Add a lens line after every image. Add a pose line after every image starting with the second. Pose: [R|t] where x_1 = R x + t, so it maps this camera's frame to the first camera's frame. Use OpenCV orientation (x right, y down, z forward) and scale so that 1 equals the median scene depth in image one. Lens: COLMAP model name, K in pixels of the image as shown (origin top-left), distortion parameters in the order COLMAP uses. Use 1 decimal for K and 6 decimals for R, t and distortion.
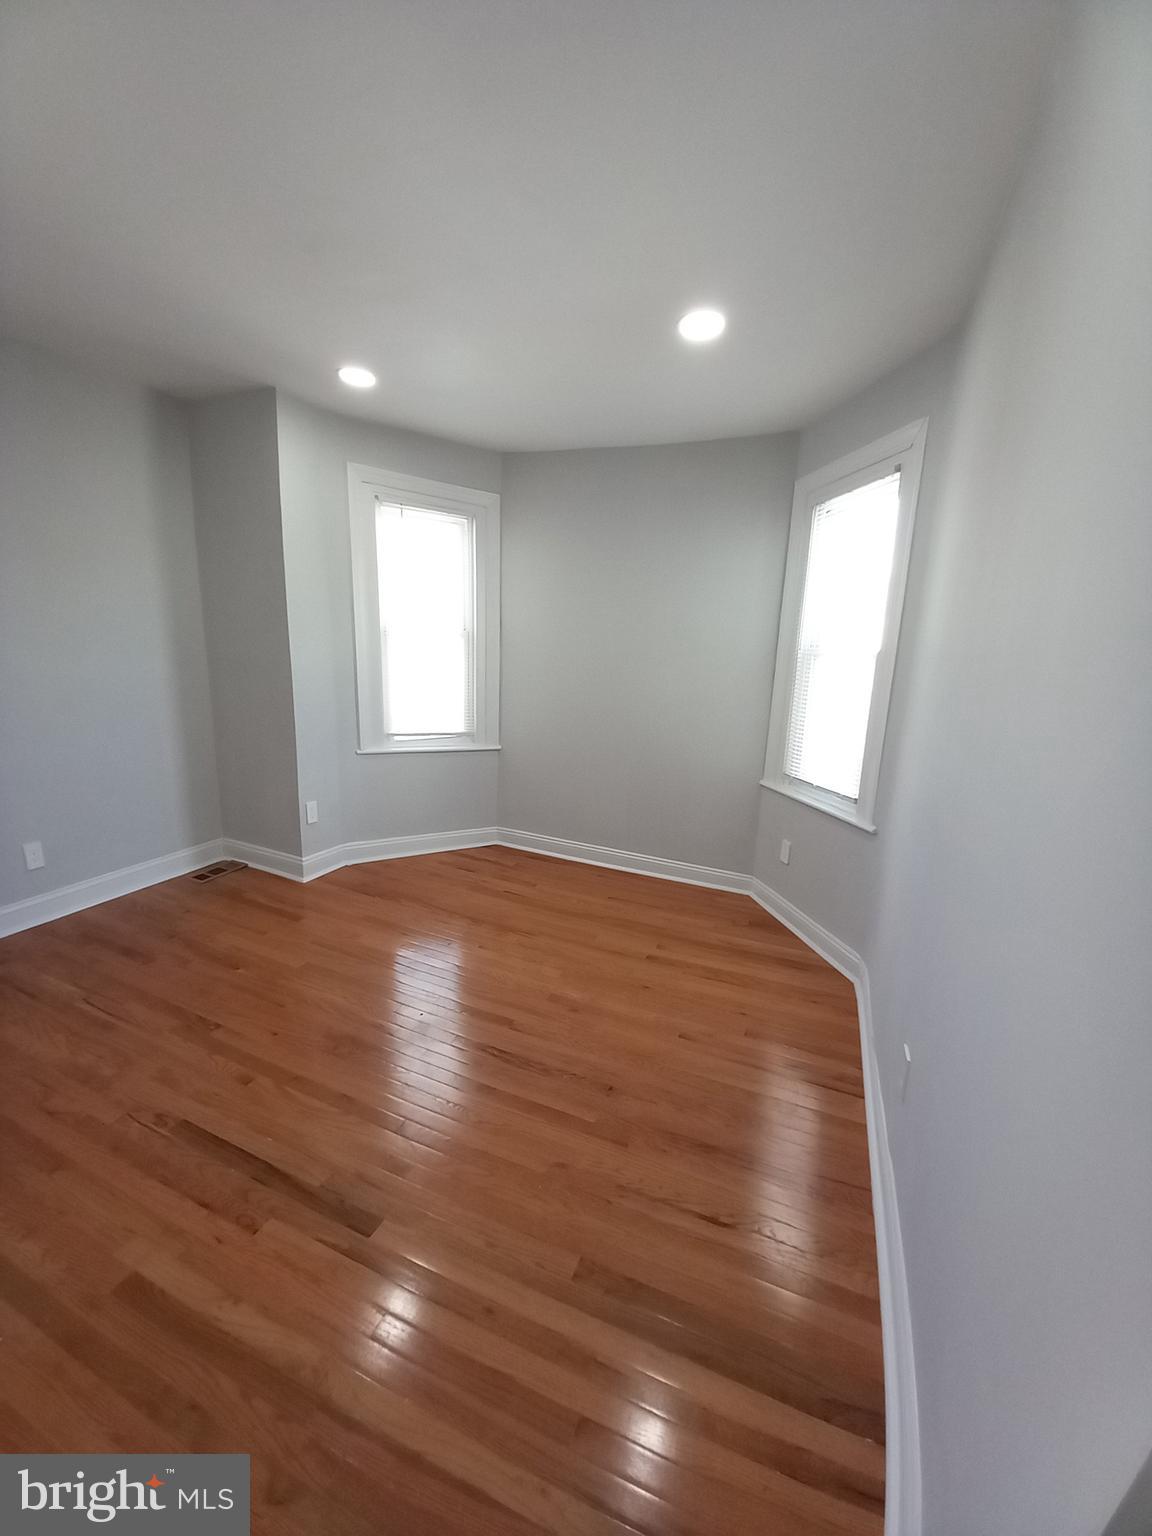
lens RADIAL K [[613.8, 0, 576.0], [0, 613.8, 768.0], [0, 0, 1]] dist [0.015965, -0.014787]
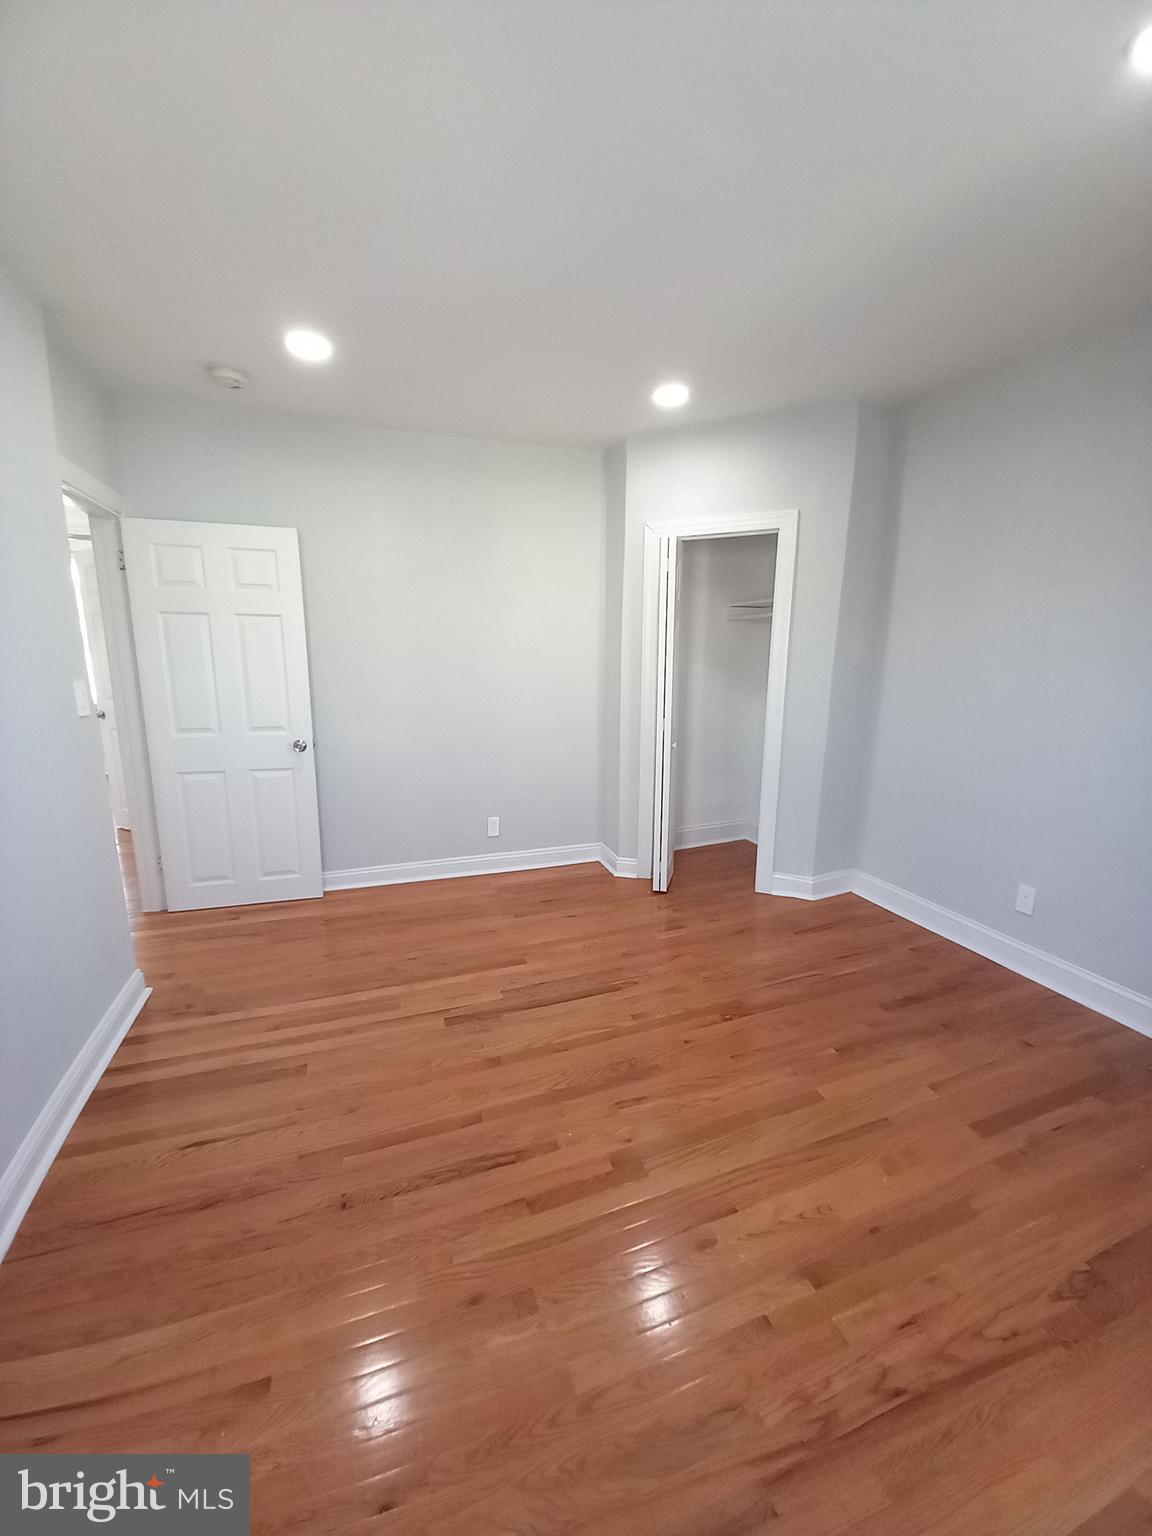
lens RADIAL K [[613.8, 0, 576.0], [0, 613.8, 768.0], [0, 0, 1]] dist [0.015965, -0.014787]
pose [[-0.738524, 0.096113, -0.667342, 0.253153], [-0.167482, 0.932611, 0.319665, -0.254803], [0.653095, 0.347849, -0.672658, 1.241003]]
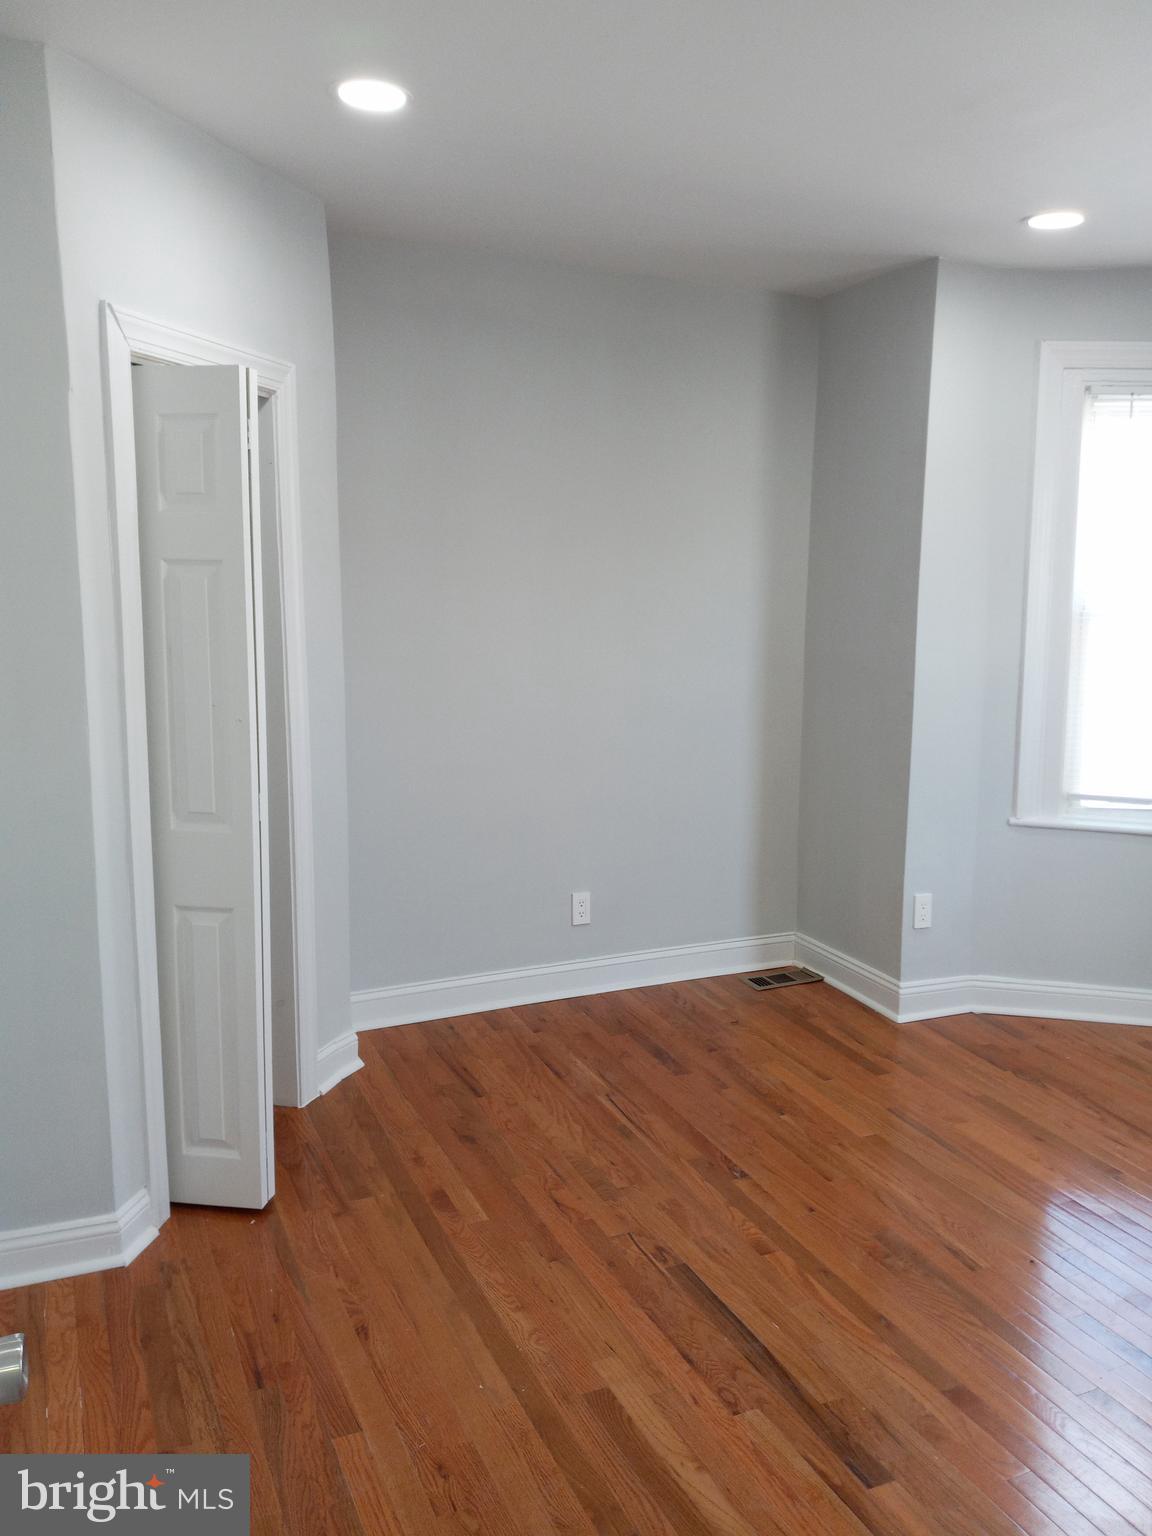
lens RADIAL K [[1218.5, 0, 576.0], [0, 1218.5, 768.0], [0, 0, 1]] dist [0.006567, -0.000687]
pose [[0.733183, 0.061210, -0.677271, 0.181938], [-0.118670, 0.992175, -0.038798, 0.026291], [0.669597, 0.108818, 0.734710, -0.194383]]
